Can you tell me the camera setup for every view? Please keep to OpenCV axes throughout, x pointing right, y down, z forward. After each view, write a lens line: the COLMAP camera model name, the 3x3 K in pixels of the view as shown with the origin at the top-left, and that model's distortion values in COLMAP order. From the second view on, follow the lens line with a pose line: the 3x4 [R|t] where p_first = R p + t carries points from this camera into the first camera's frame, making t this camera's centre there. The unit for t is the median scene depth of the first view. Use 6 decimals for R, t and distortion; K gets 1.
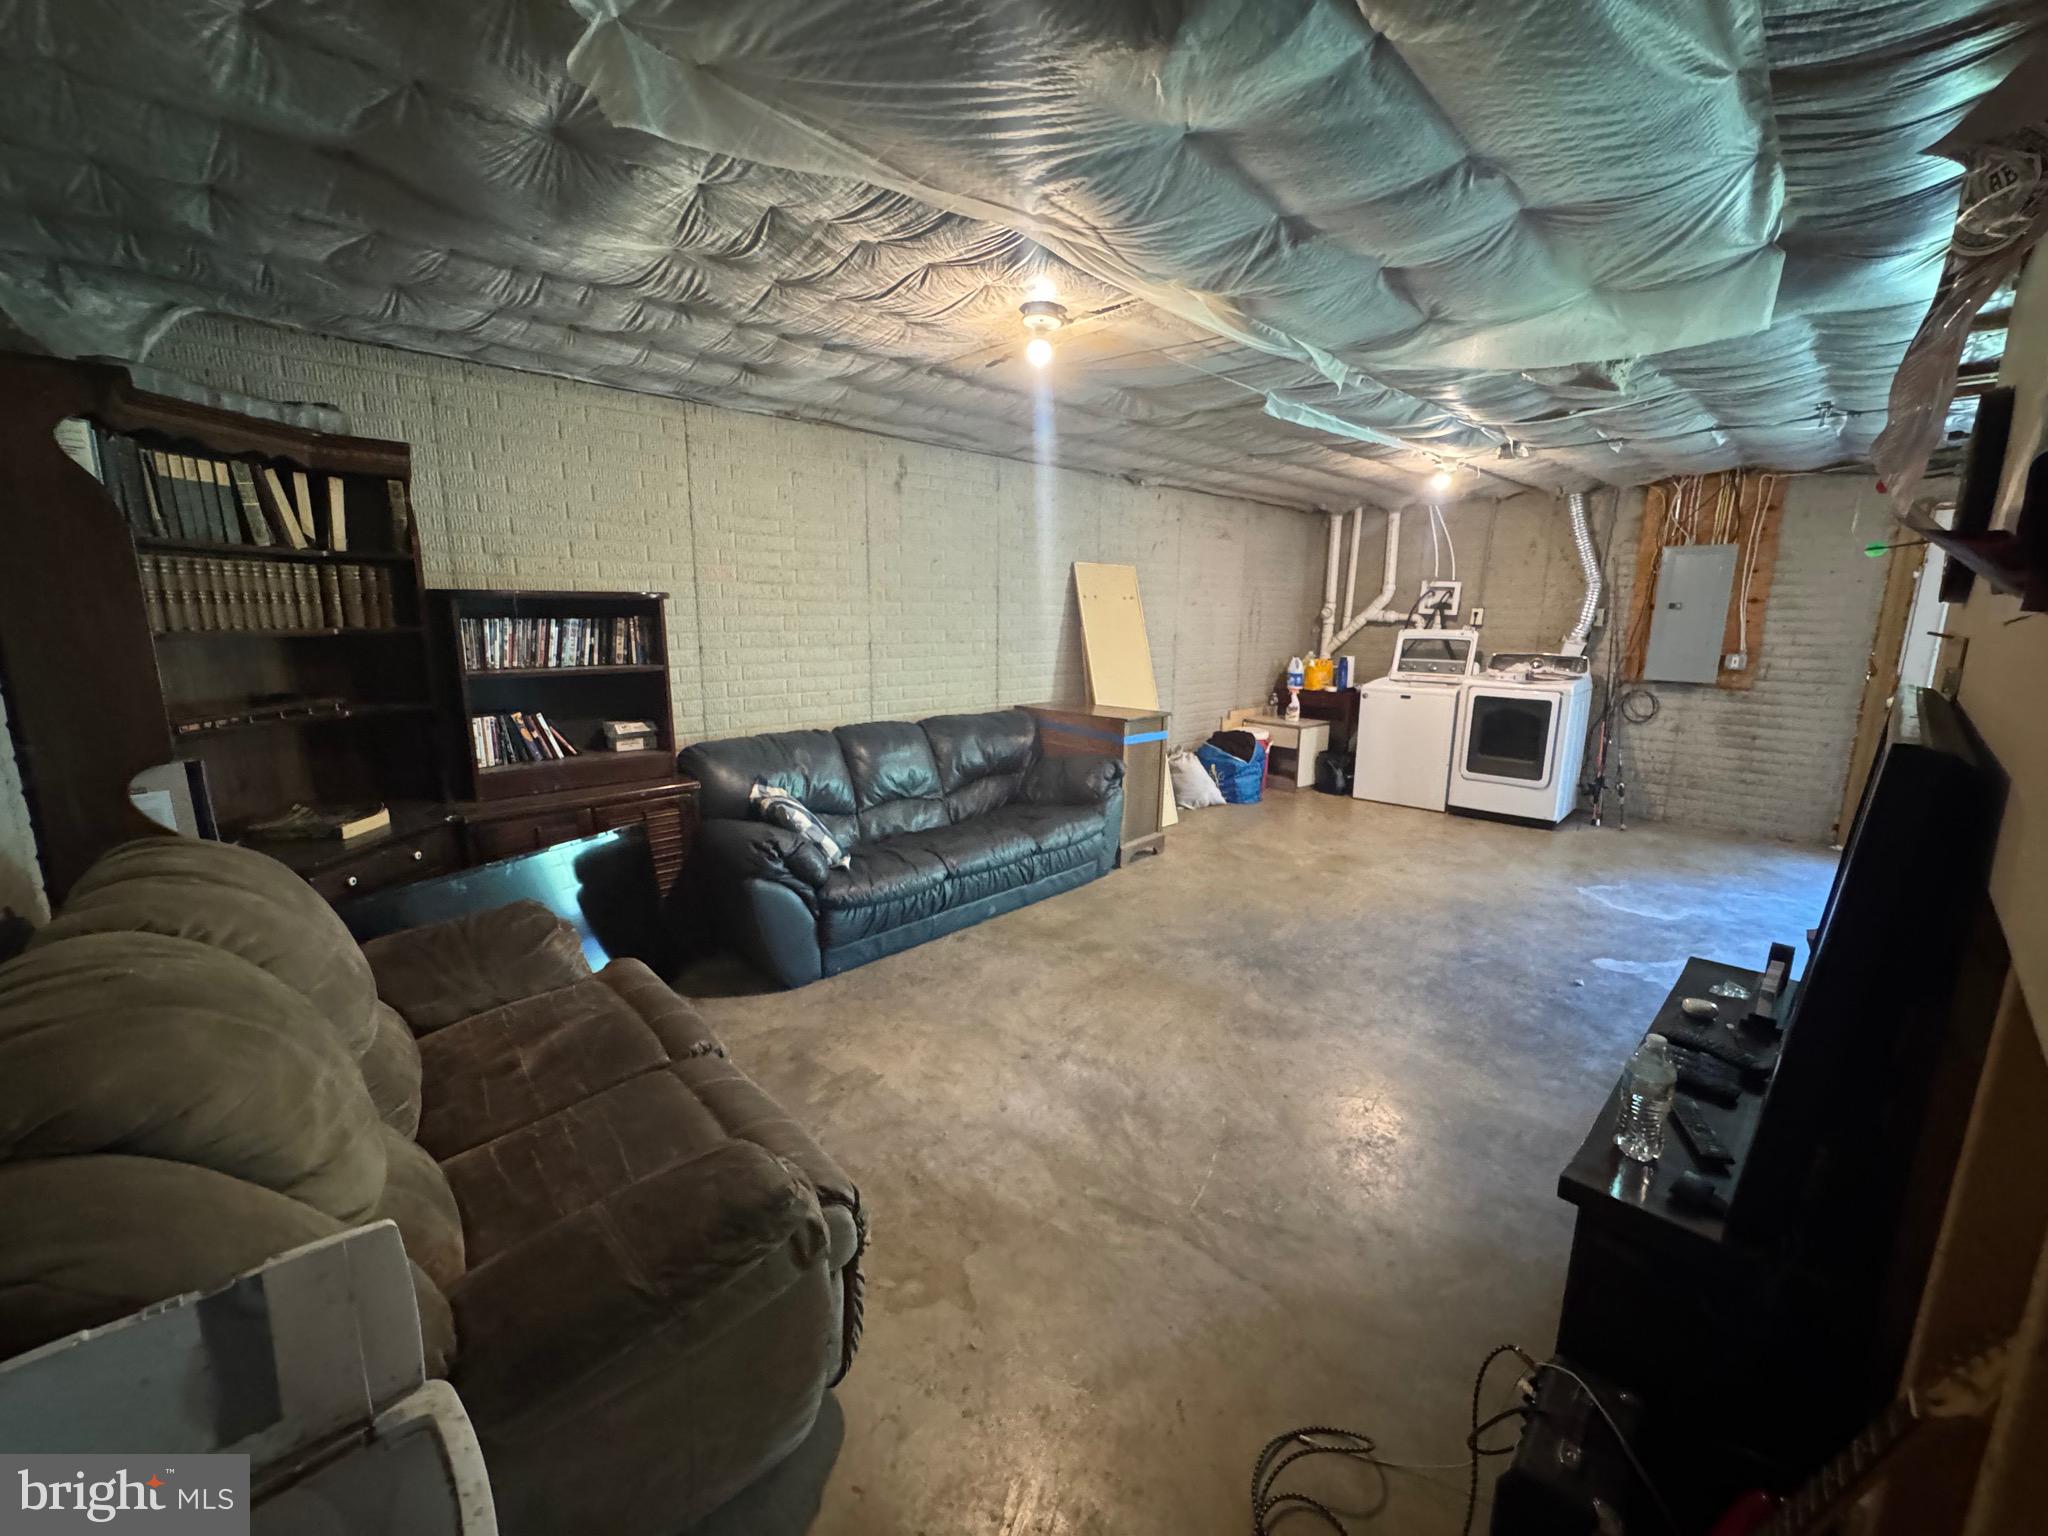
lens RADIAL K [[822.8, 0, 1022.7], [0, 822.8, 773.1], [0, 0, 1]] dist [-0.004065, 0.000693]
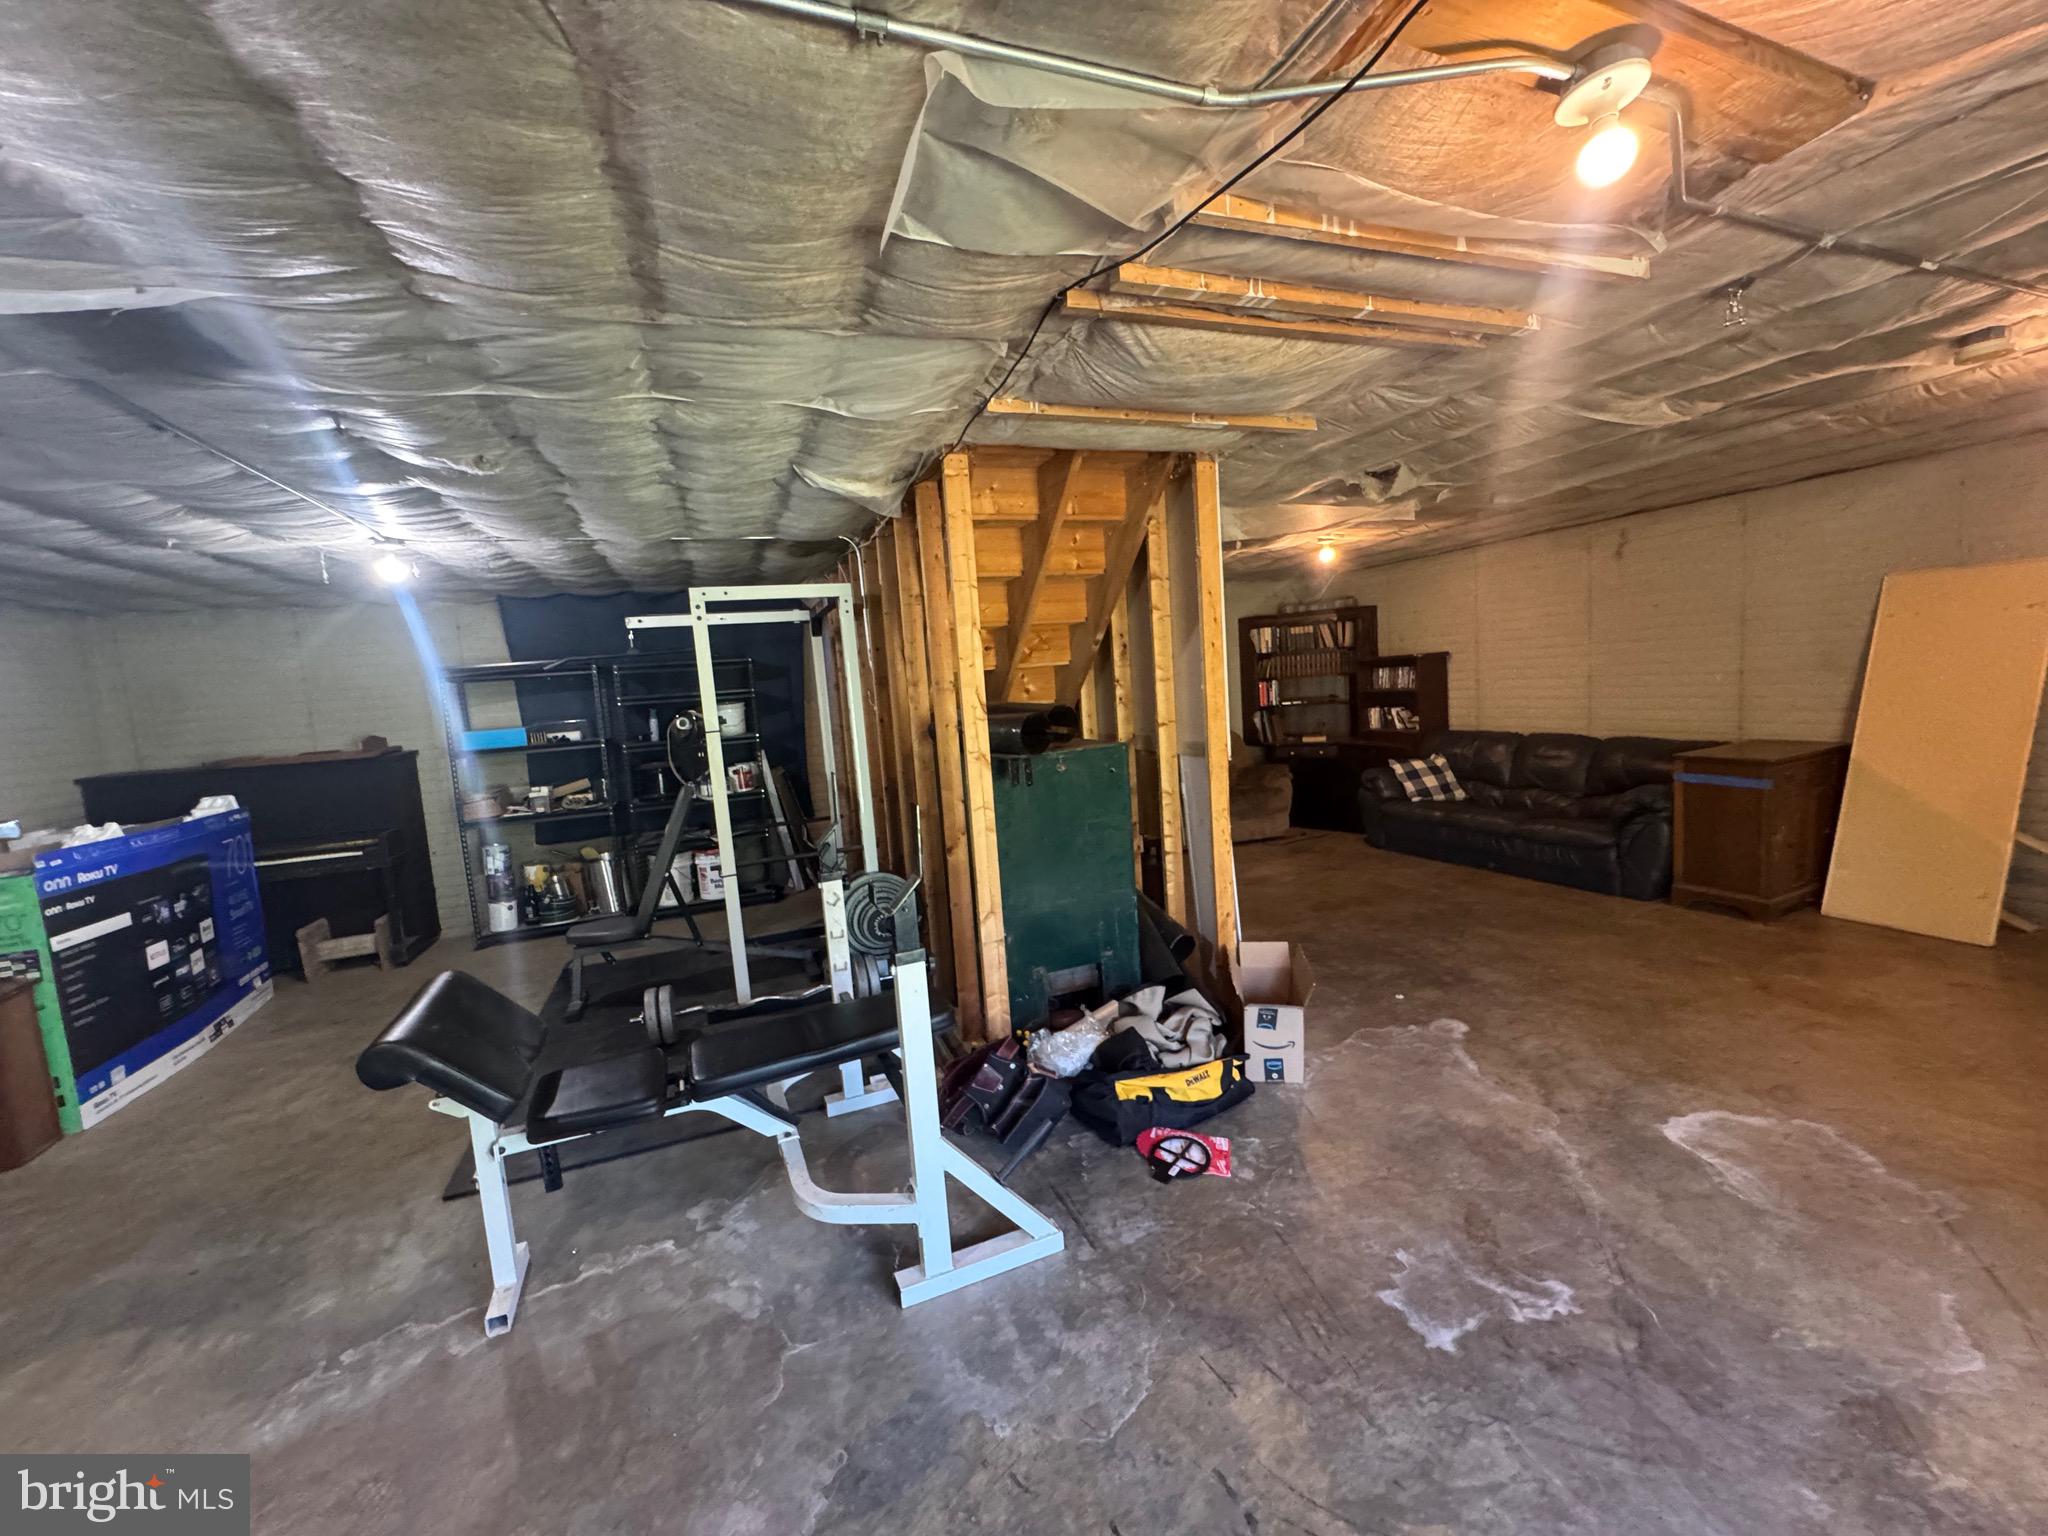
lens RADIAL K [[822.8, 0, 1028.6], [0, 822.8, 765.9], [0, 0, 1]] dist [-0.004065, 0.000693]
pose [[-0.377415, 0.119974, -0.918240, 1.615951], [-0.108849, 0.978951, 0.172645, -0.168041], [0.919625, 0.165108, -0.356412, 0.763177]]
